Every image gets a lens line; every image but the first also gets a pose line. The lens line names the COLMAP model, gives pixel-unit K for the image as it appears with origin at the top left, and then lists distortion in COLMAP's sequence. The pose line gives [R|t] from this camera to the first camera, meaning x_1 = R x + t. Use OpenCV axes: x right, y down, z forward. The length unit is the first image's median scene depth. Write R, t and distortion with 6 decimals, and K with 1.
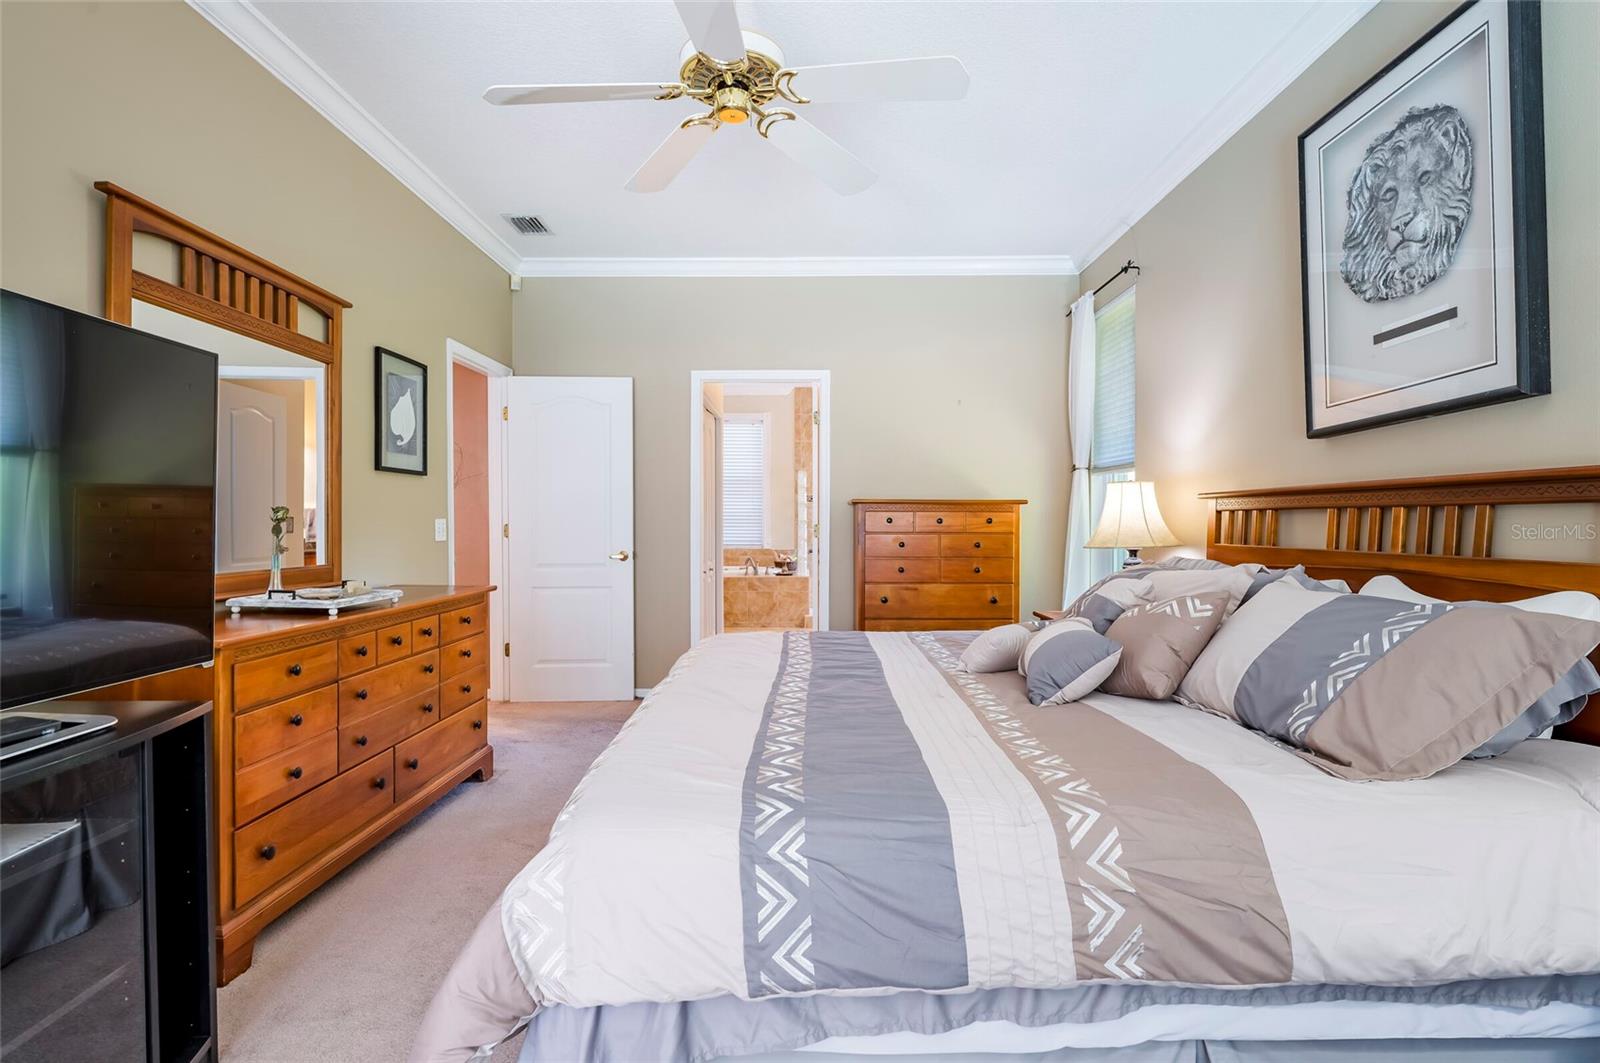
lens RADIAL K [[829.9, 0, 802.6], [0, 829.9, 527.1], [0, 0, 1]] dist [0.000736, 0.000075]
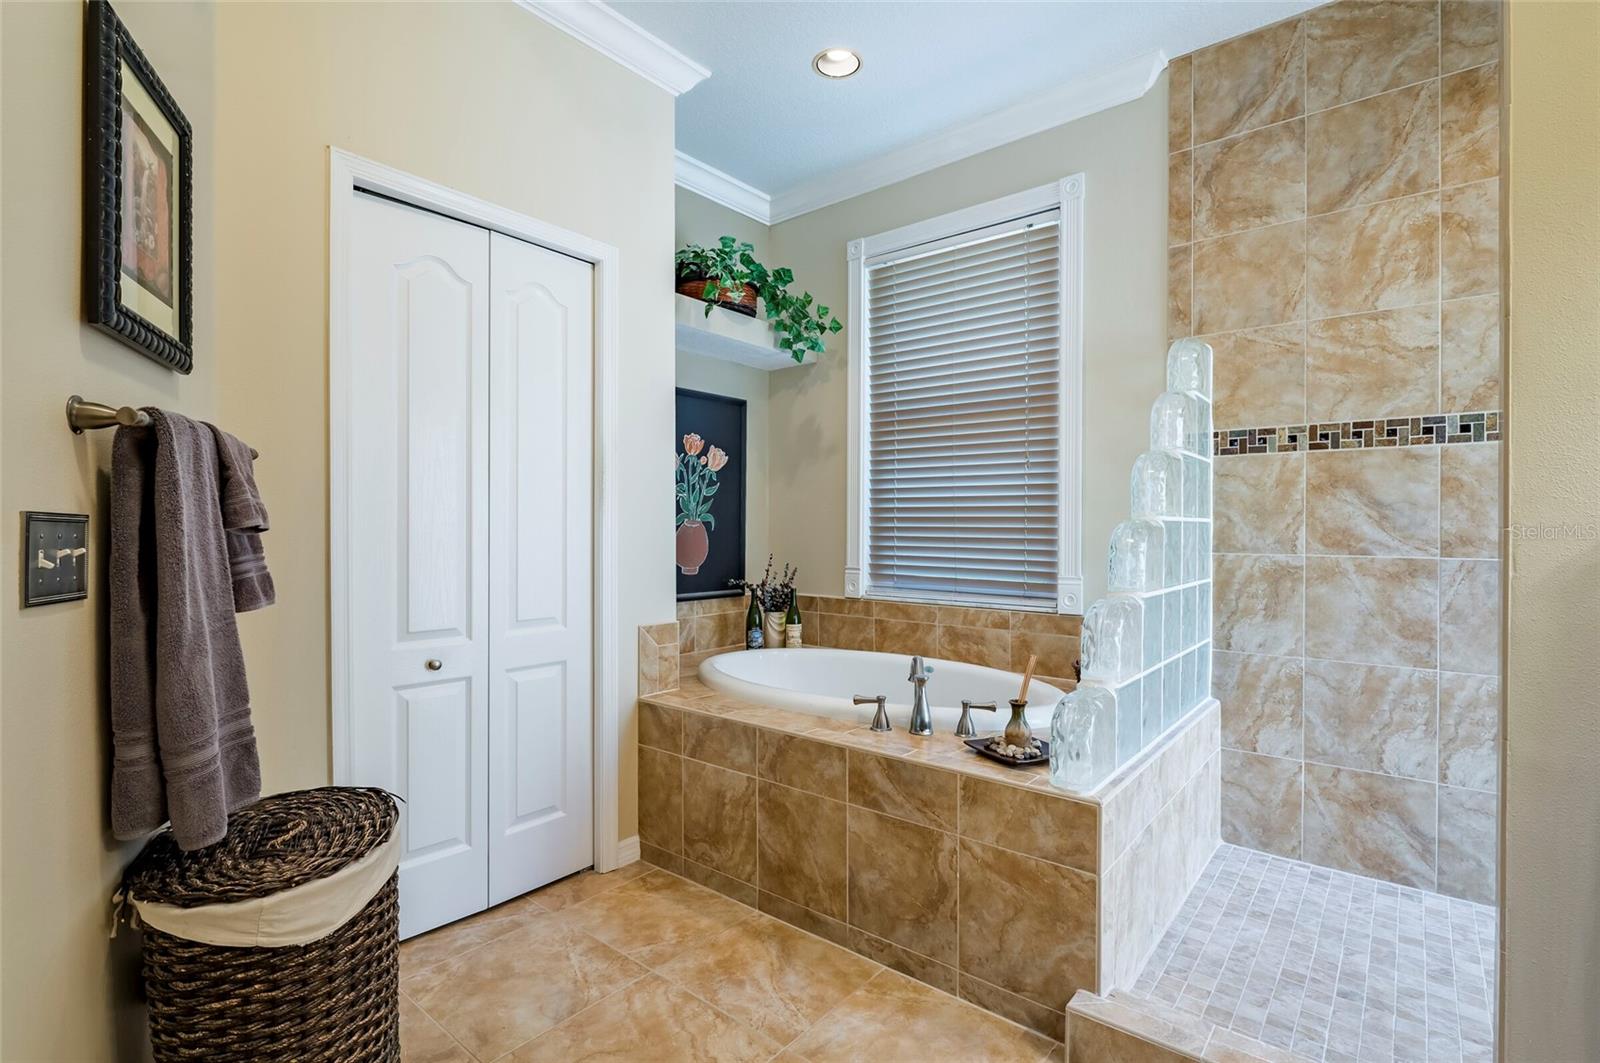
lens RADIAL K [[748.4, 0, 794.4], [0, 748.4, 532.7], [0, 0, 1]] dist [-0.000805, -0.000027]
pose [[0.773815, 0.003881, -0.633400, 0.048369], [-0.000800, 0.999986, 0.005151, -0.003818], [0.633411, -0.003479, 0.773808, 0.623501]]
